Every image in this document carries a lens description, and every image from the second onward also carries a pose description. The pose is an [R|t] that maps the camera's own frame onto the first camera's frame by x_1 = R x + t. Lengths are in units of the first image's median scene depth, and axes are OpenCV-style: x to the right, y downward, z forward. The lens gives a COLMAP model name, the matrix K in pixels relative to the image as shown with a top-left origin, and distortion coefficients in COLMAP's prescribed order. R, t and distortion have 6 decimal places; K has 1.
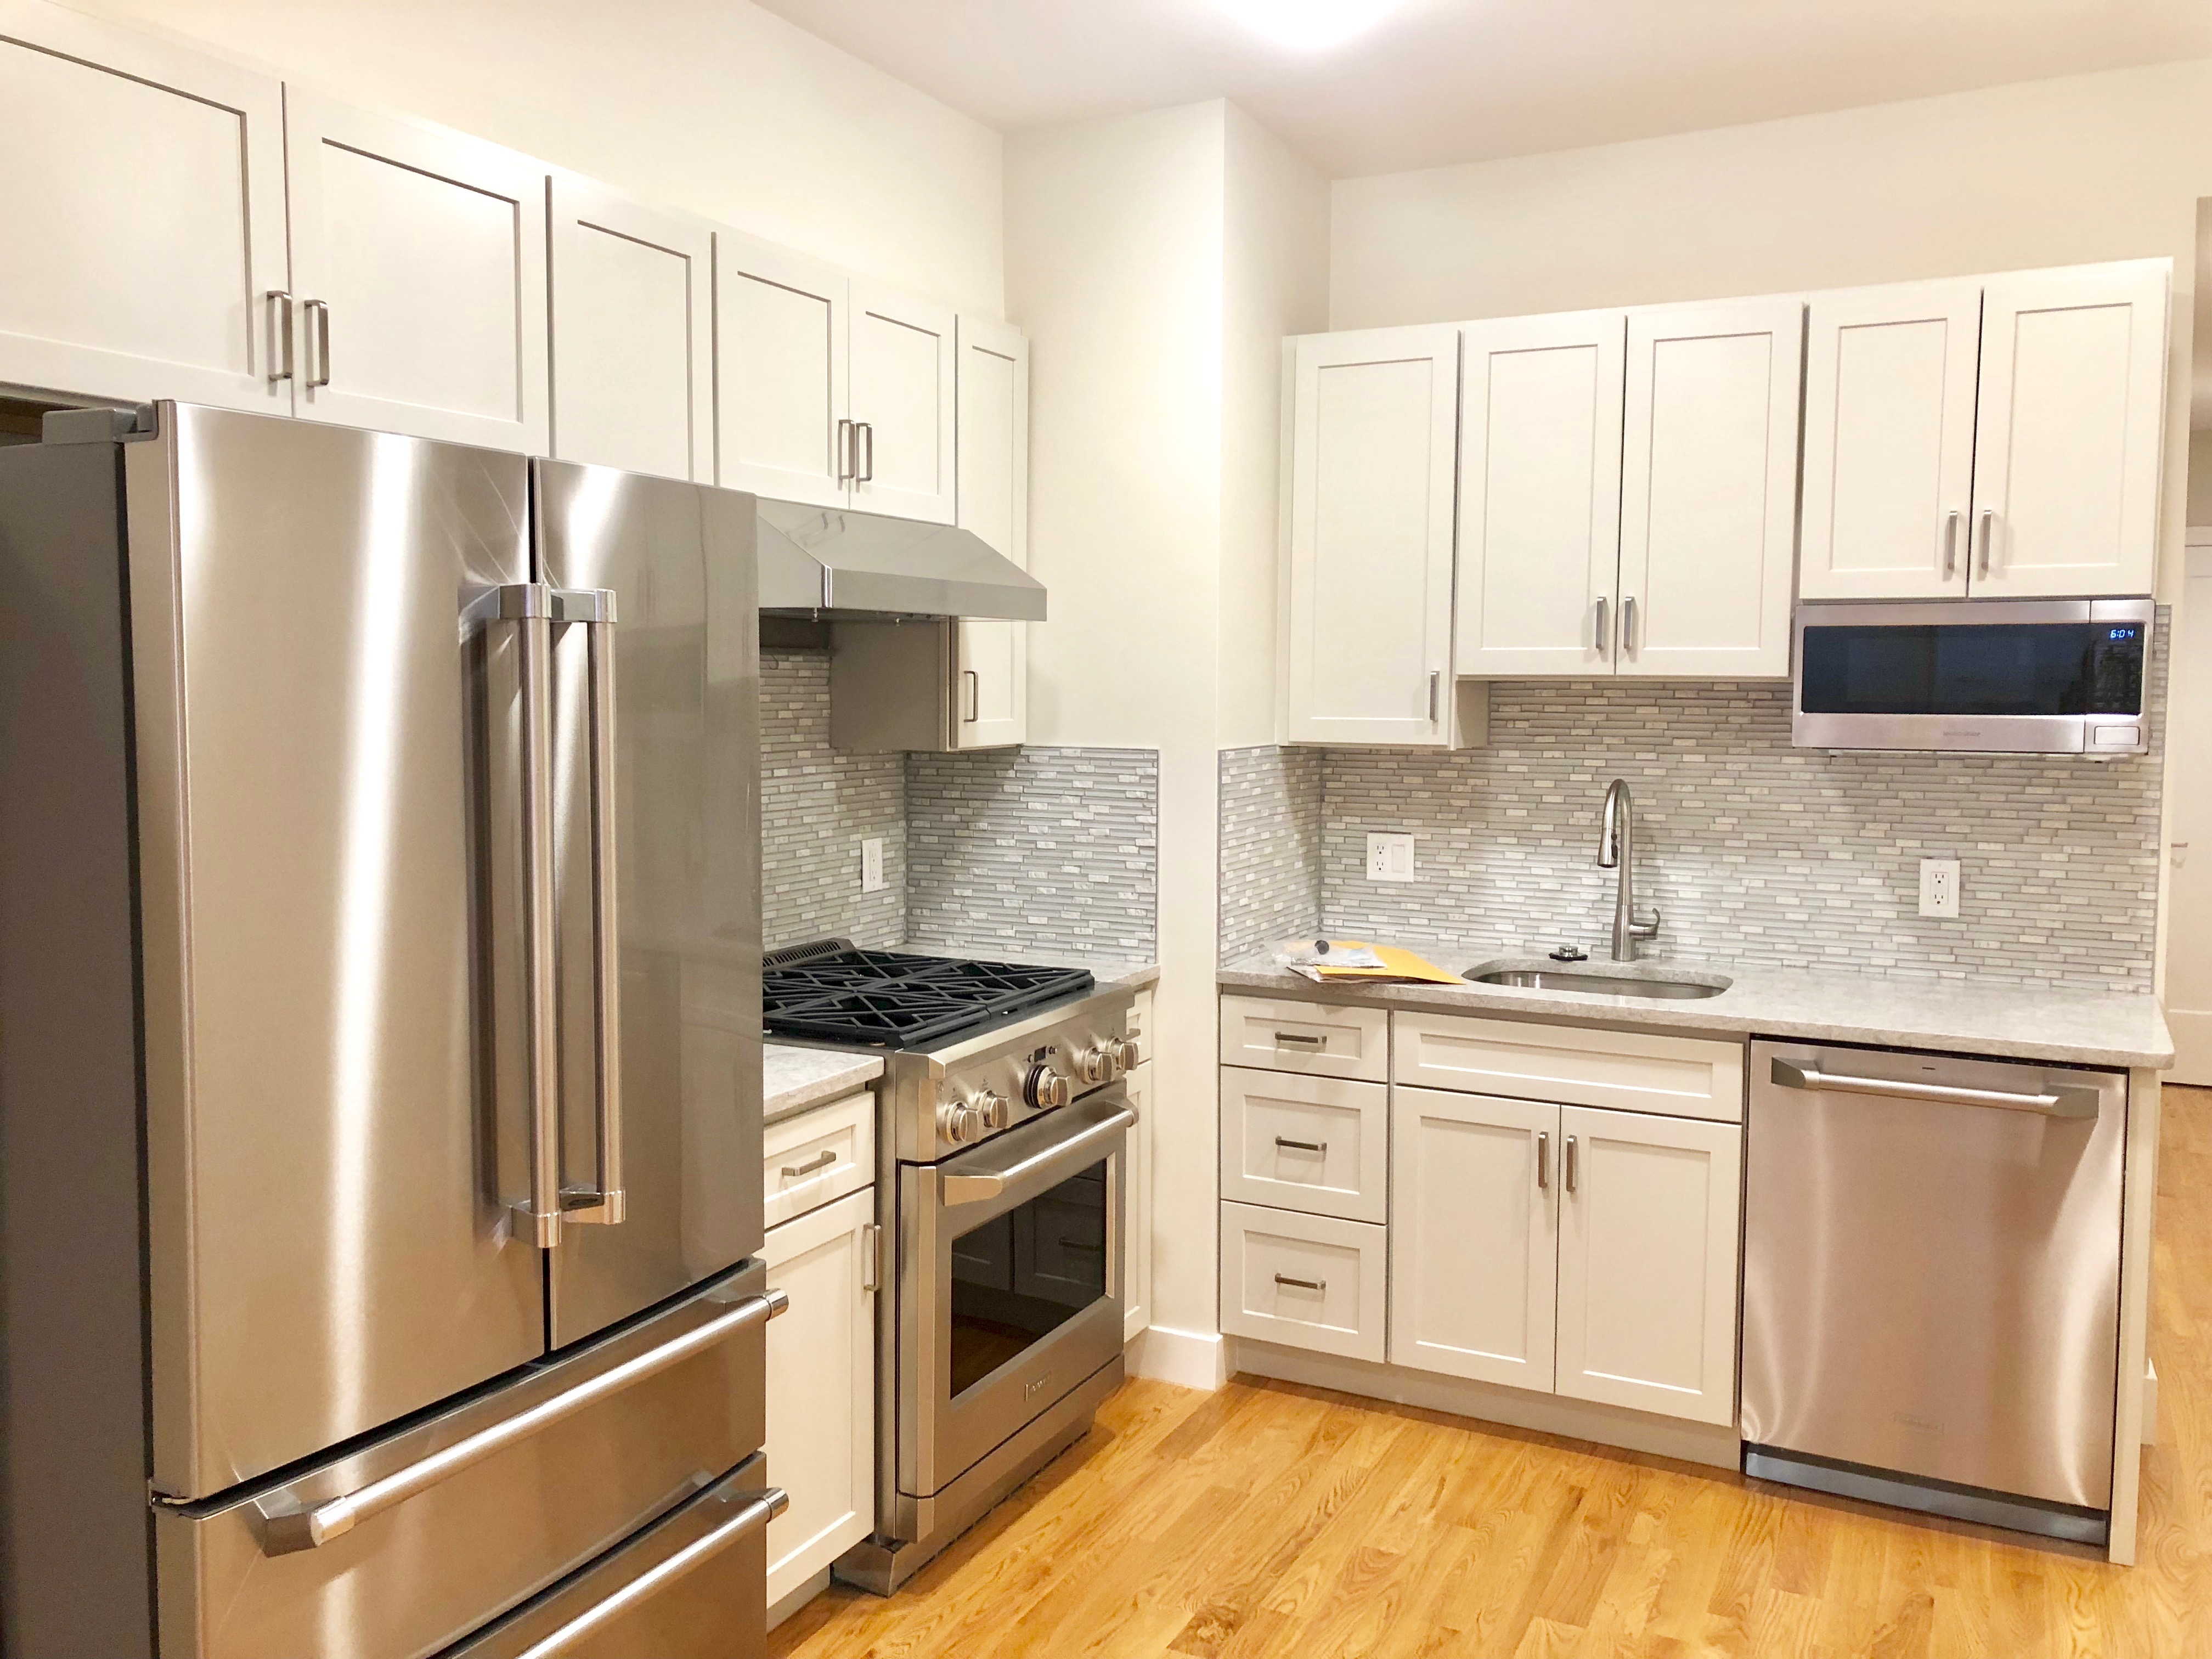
lens RADIAL K [[1782.9, 0, 1111.1], [0, 1782.9, 798.1], [0, 0, 1]] dist [0.019360, -0.024429]
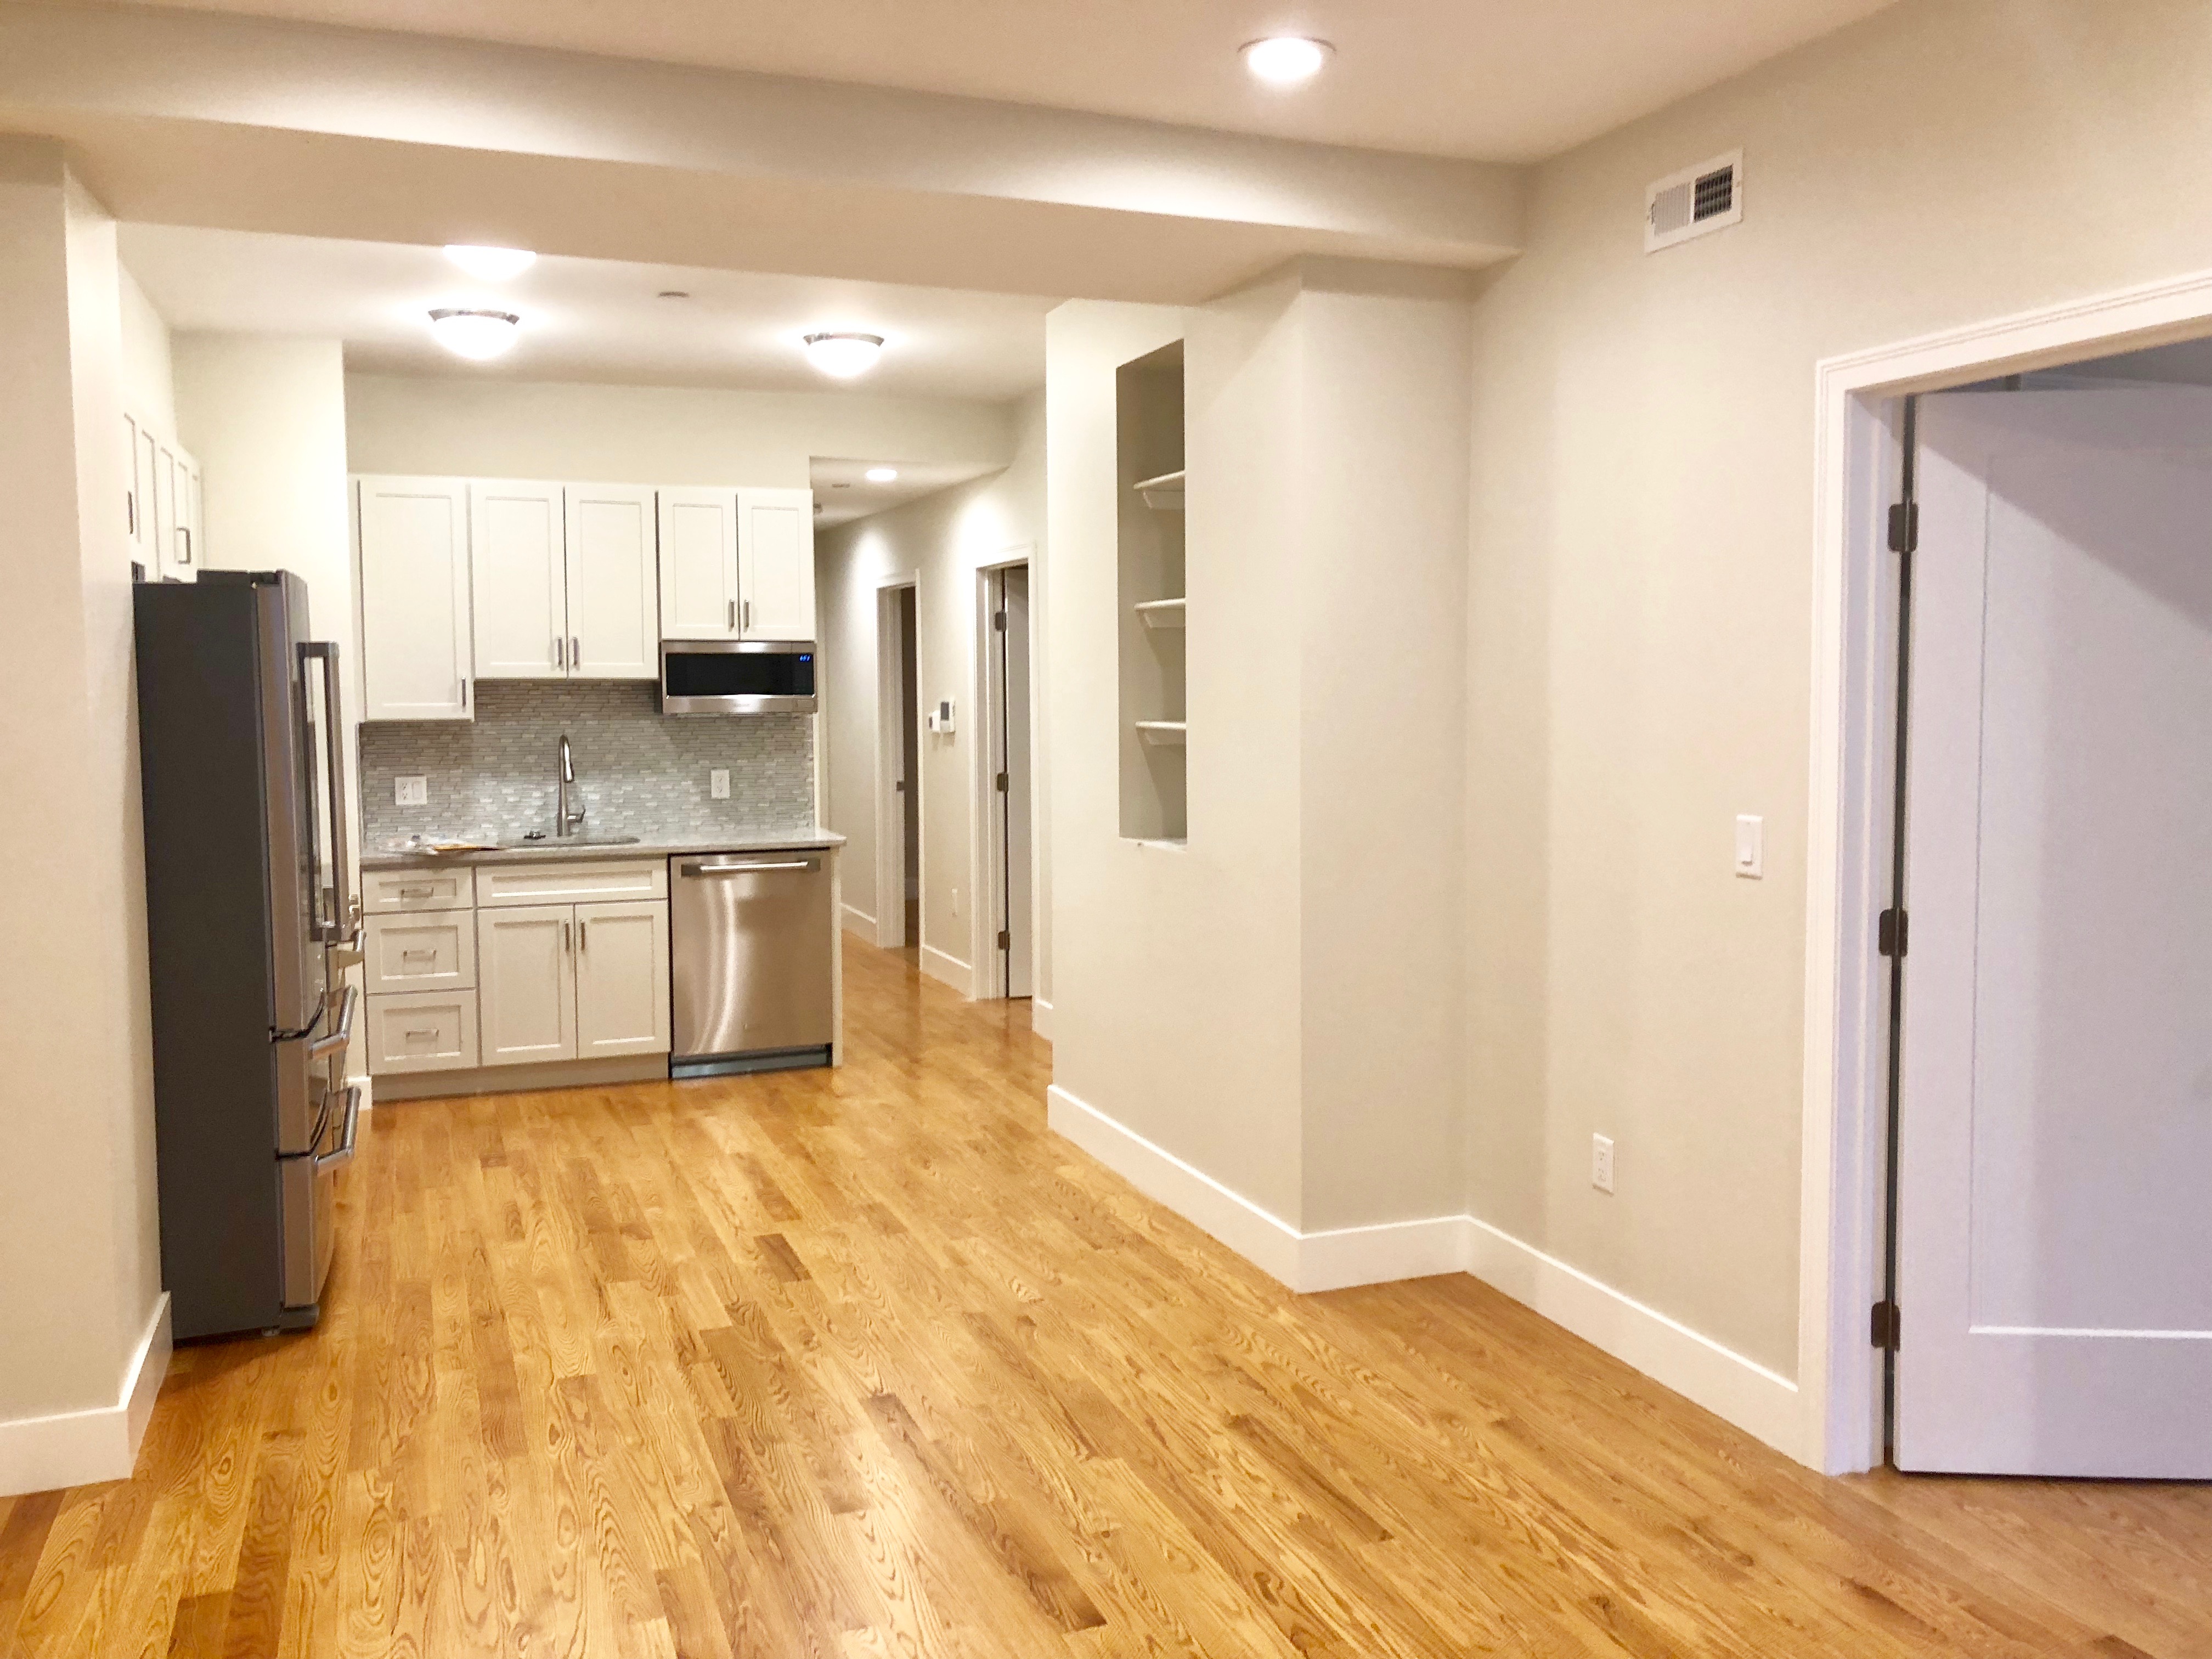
lens RADIAL K [[1782.9, 0, 1121.8], [0, 1782.9, 824.0], [0, 0, 1]] dist [0.019360, -0.024429]
pose [[0.670422, -0.071703, 0.738507, -0.718025], [0.057025, 0.997355, 0.045067, 0.031426], [-0.739786, 0.011900, 0.672738, -0.677118]]
